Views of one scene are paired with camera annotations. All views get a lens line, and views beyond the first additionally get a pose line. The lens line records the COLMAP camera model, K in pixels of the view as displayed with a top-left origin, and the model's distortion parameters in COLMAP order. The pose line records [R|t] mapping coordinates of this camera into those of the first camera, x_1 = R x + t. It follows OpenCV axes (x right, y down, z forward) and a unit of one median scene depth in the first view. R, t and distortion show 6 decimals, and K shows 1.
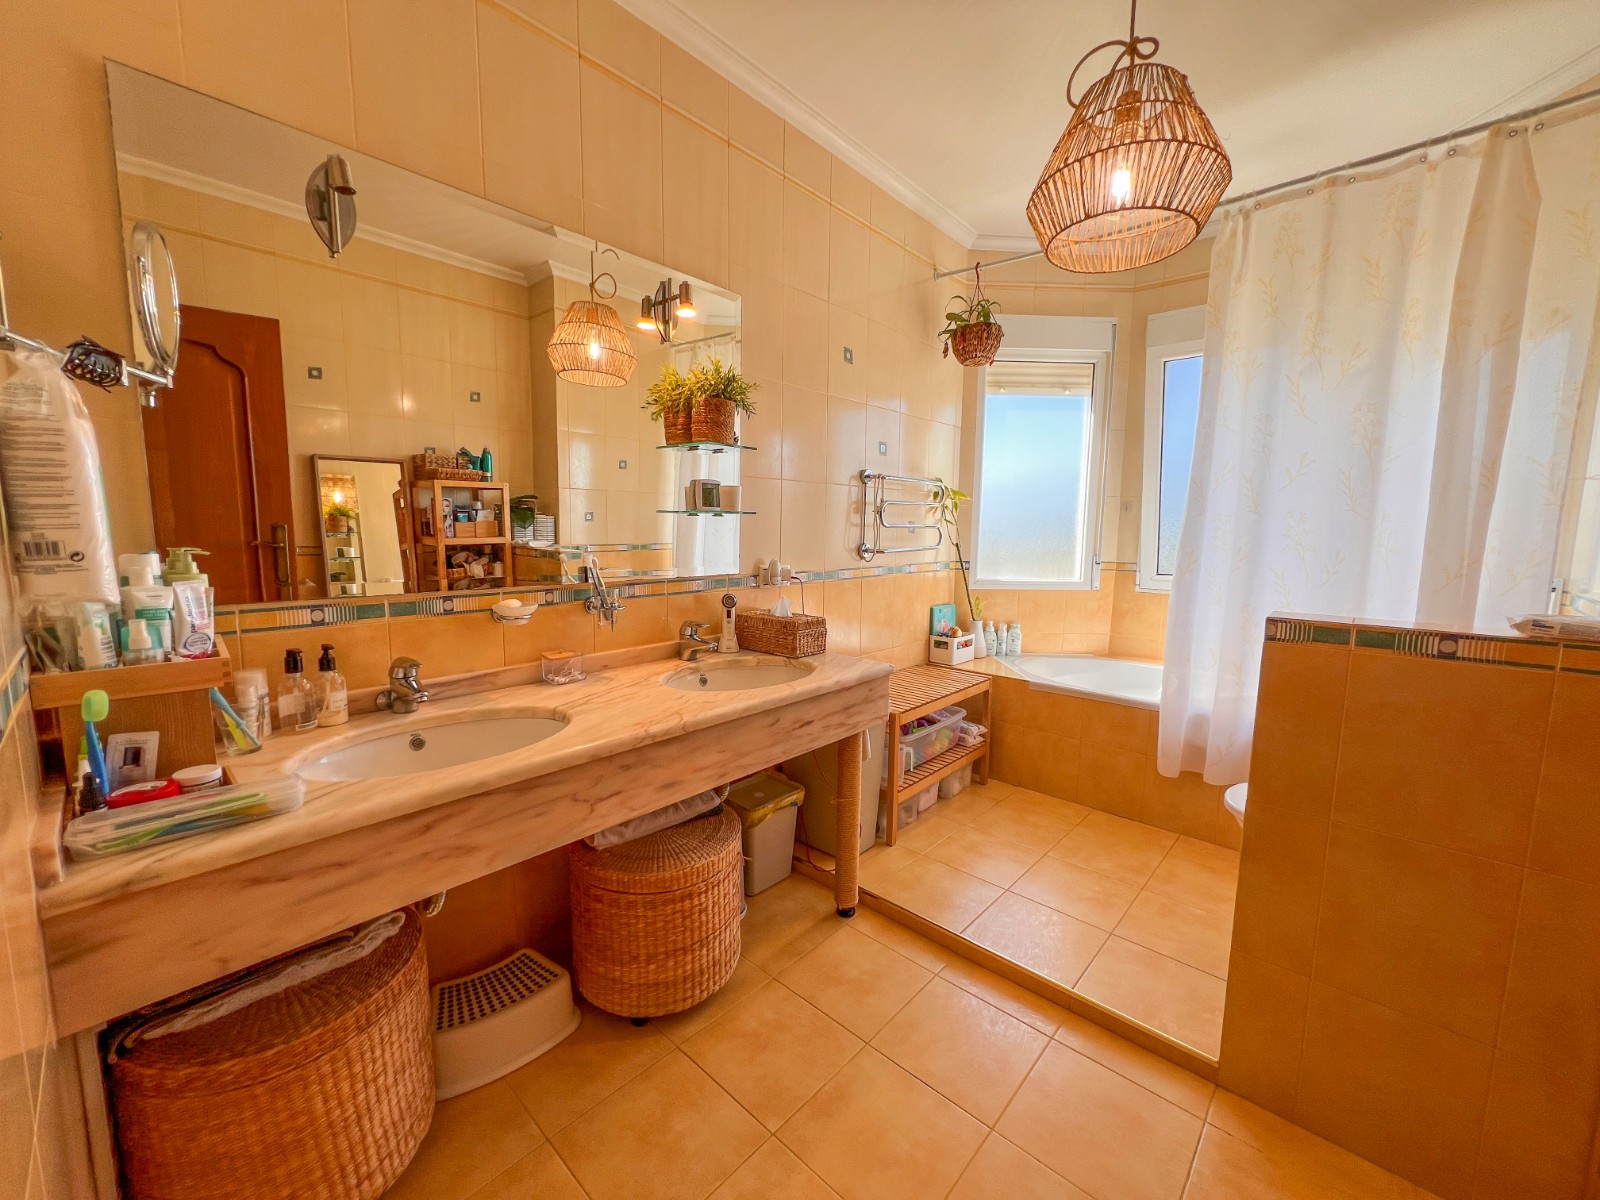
lens RADIAL K [[636.9, 0, 795.6], [0, 636.9, 603.8], [0, 0, 1]] dist [-0.000631, -0.000315]
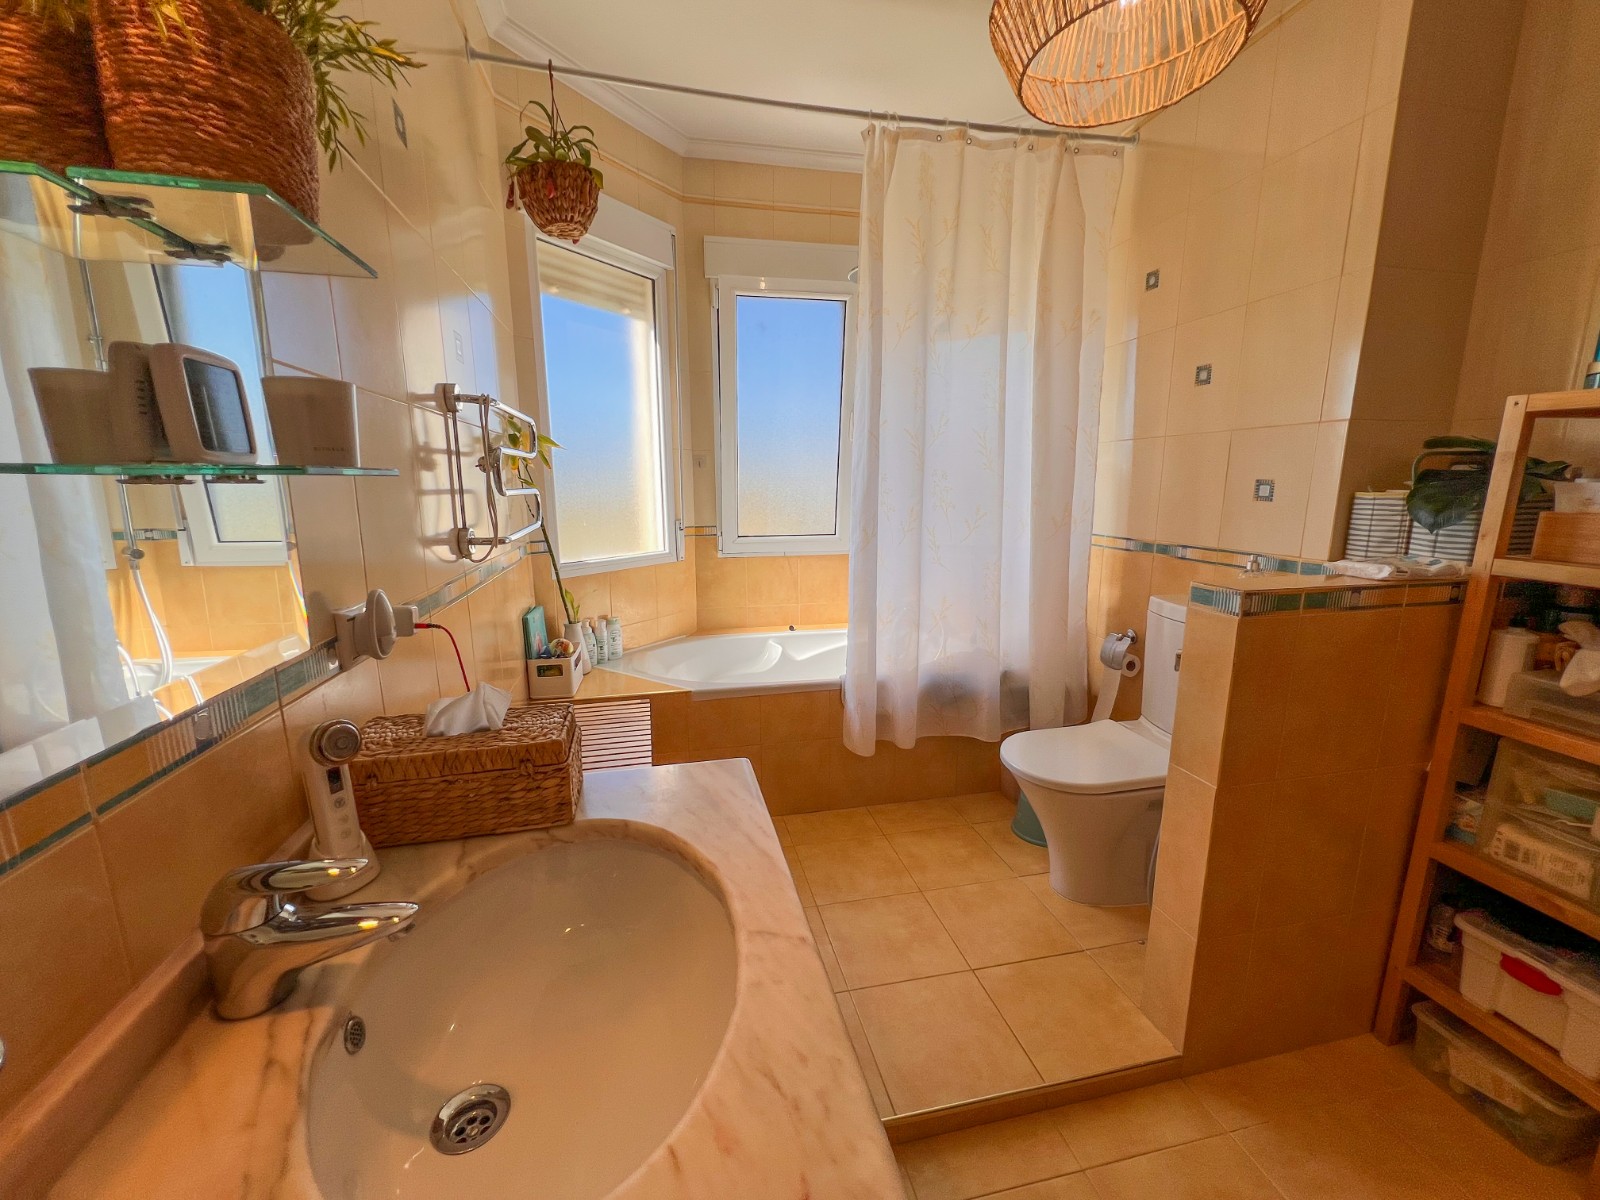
lens RADIAL K [[639.1, 0, 798.0], [0, 639.1, 605.2], [0, 0, 1]] dist [0.000393, -0.000522]
pose [[0.570047, -0.168181, 0.804215, -0.173857], [0.109628, 0.985643, 0.128416, -0.070698], [-0.814265, 0.014961, 0.580300, 0.479486]]
